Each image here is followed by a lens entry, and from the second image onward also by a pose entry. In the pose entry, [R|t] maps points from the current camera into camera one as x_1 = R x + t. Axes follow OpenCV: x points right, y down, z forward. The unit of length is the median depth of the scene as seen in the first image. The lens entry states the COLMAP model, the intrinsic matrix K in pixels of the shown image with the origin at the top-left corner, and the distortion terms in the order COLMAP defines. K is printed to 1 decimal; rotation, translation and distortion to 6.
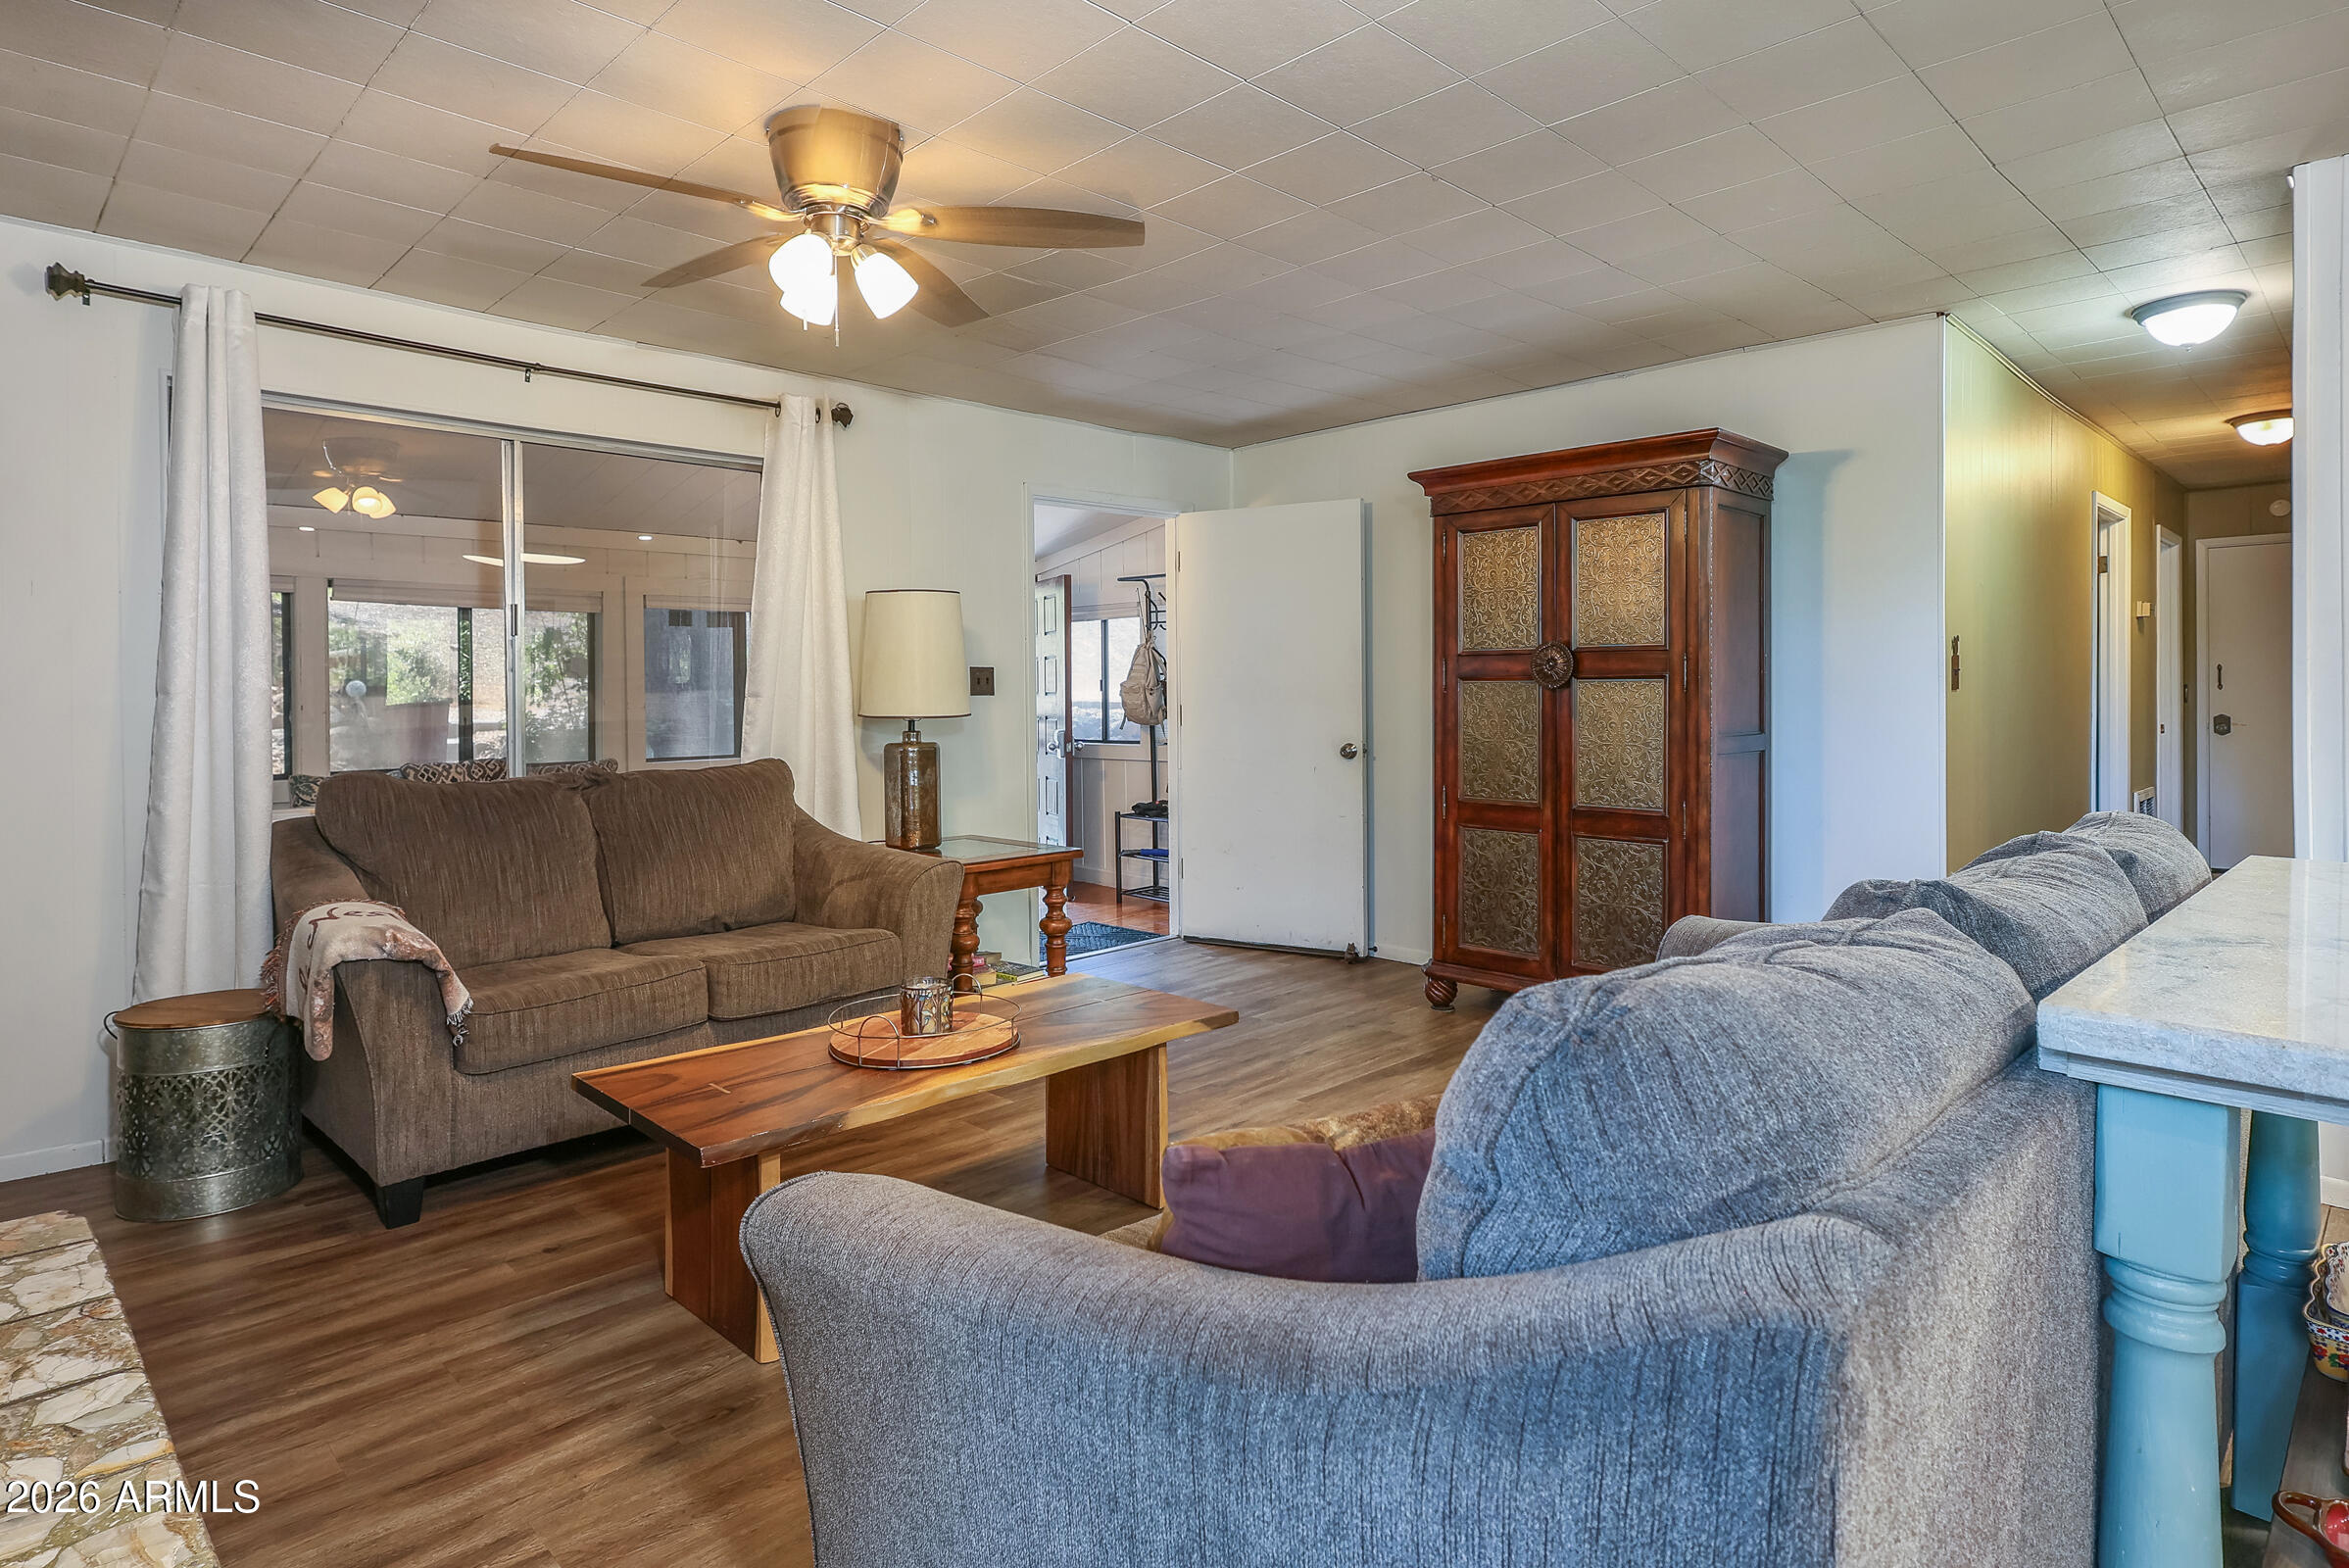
lens RADIAL K [[1248.0, 0, 1172.7], [0, 1248.0, 721.5], [0, 0, 1]] dist [0.003063, -0.001010]
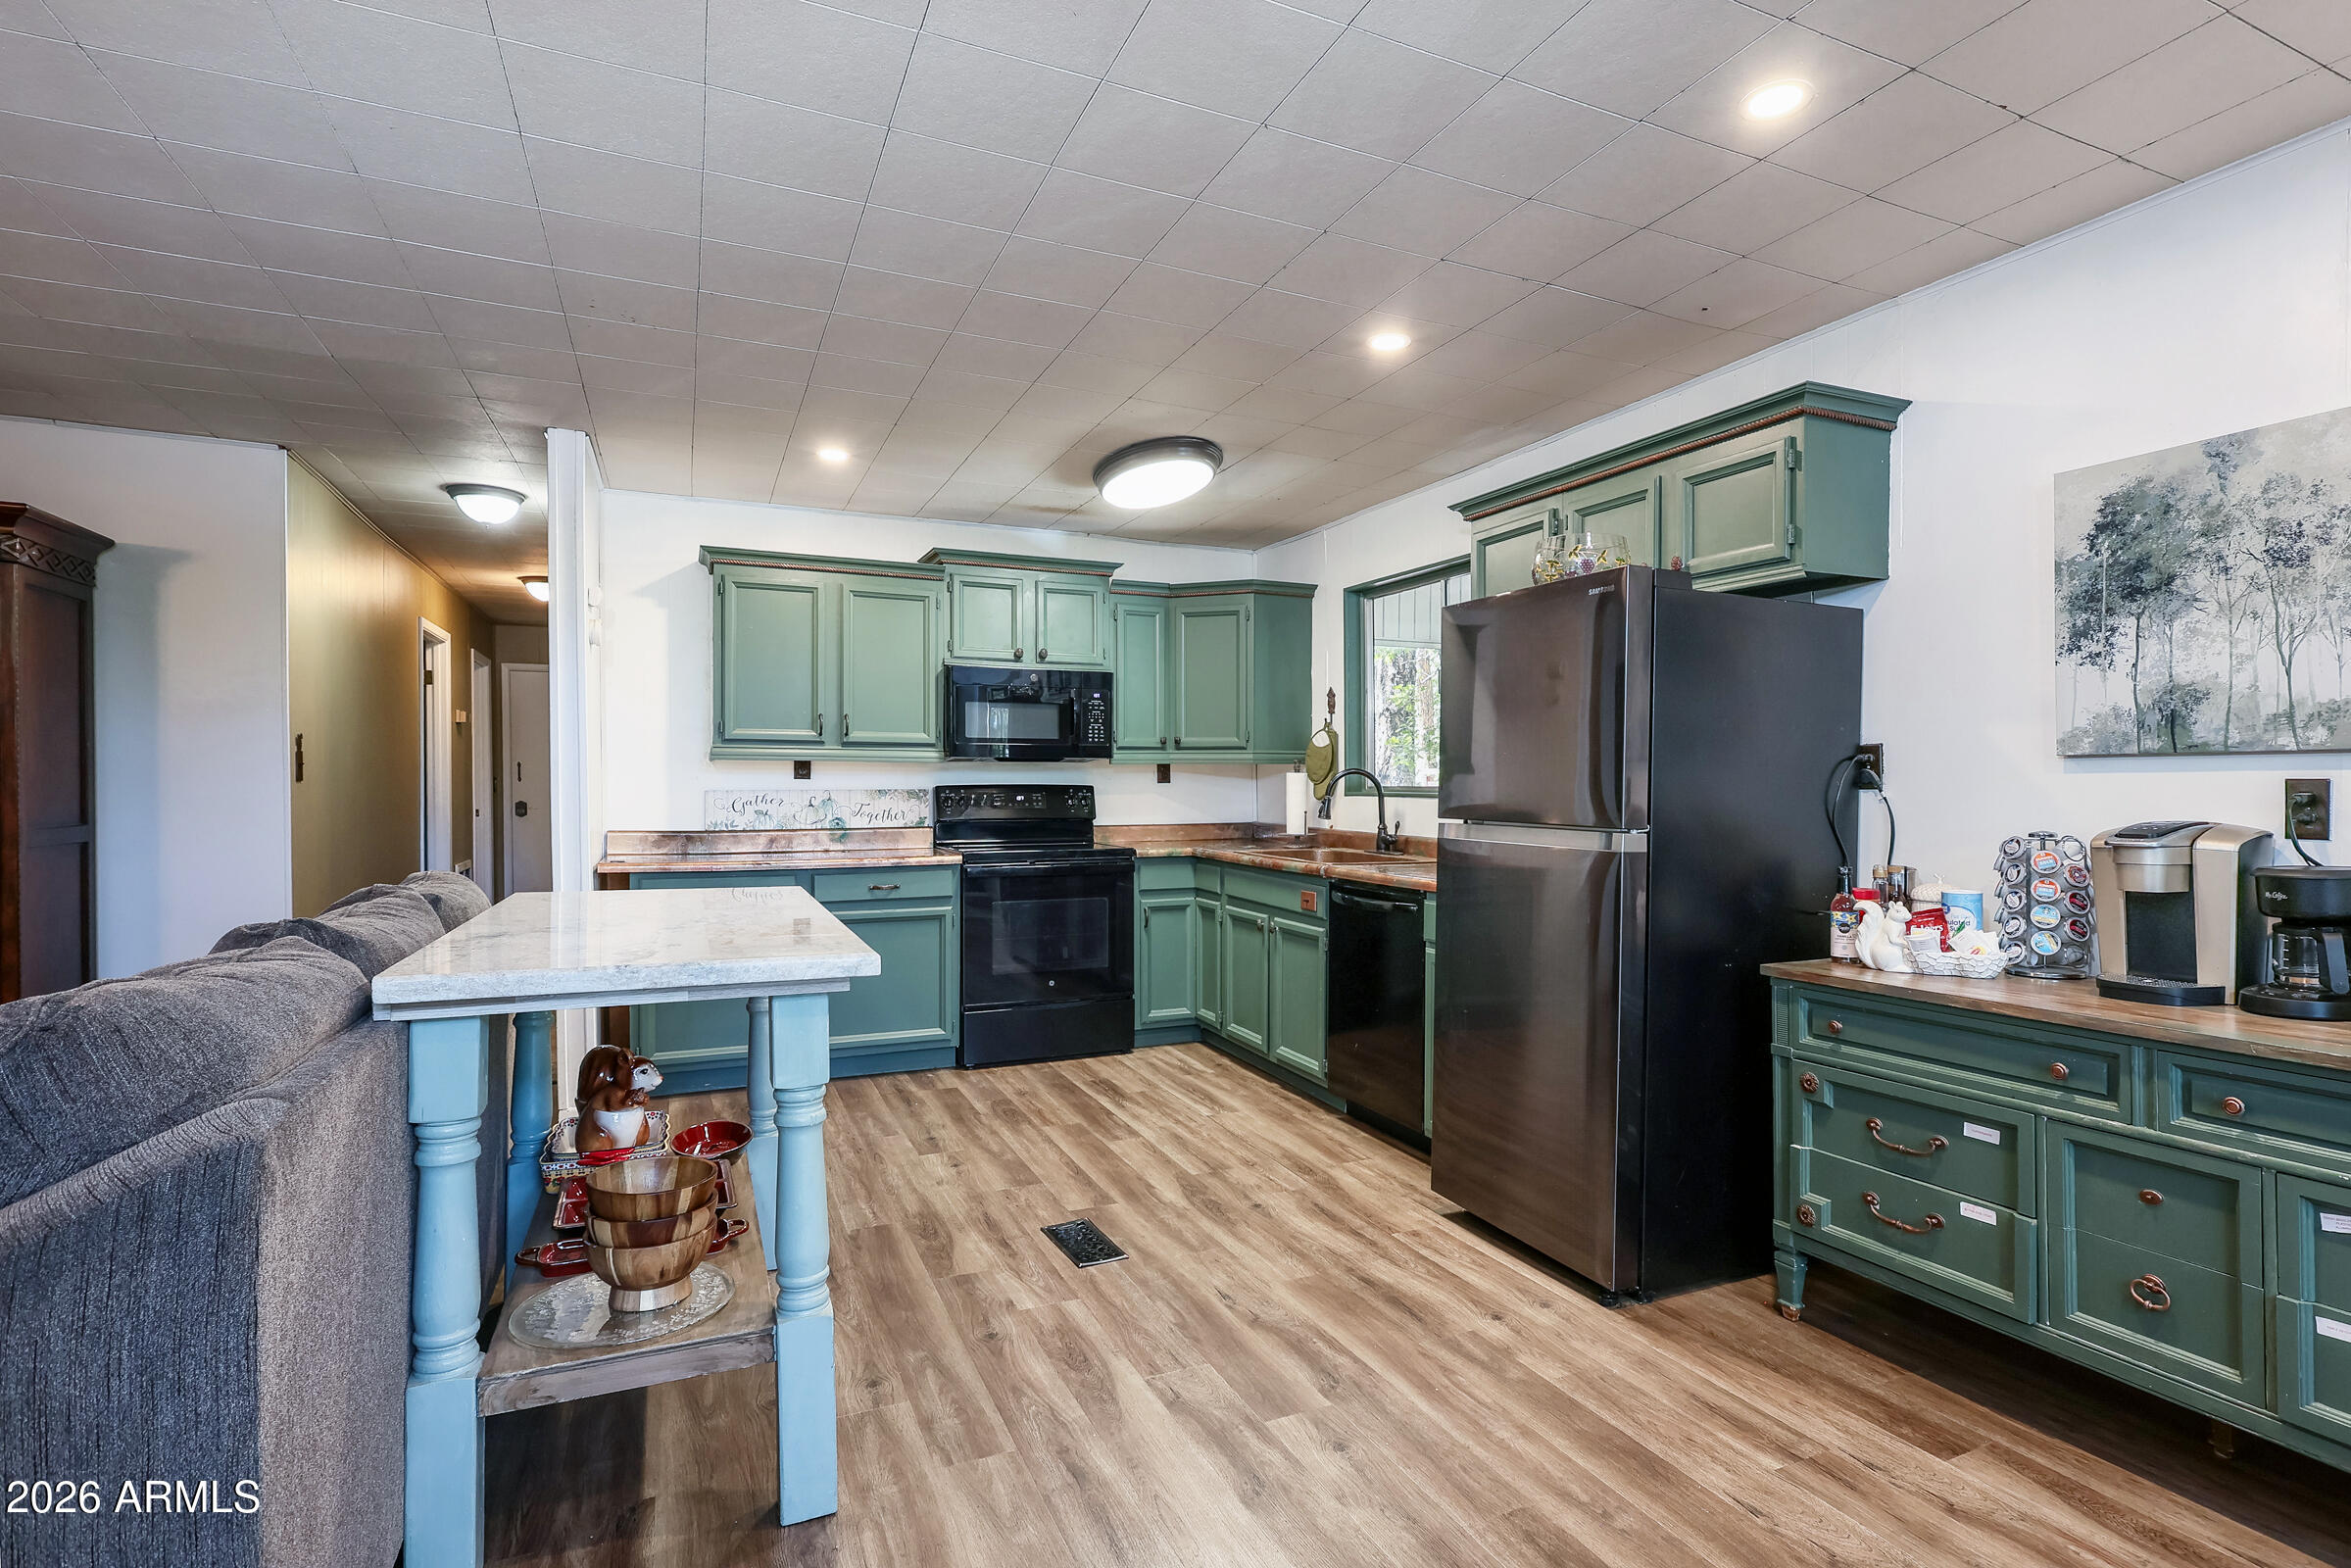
lens RADIAL K [[1086.6, 0, 1175.5], [0, 1086.6, 784.0], [0, 0, 1]] dist [0.001701, 0.000535]
pose [[0.324670, 0.004622, 0.945816, -0.302741], [0.016586, 0.999806, -0.010579, 0.003819], [-0.945682, 0.019122, 0.324530, -0.444624]]
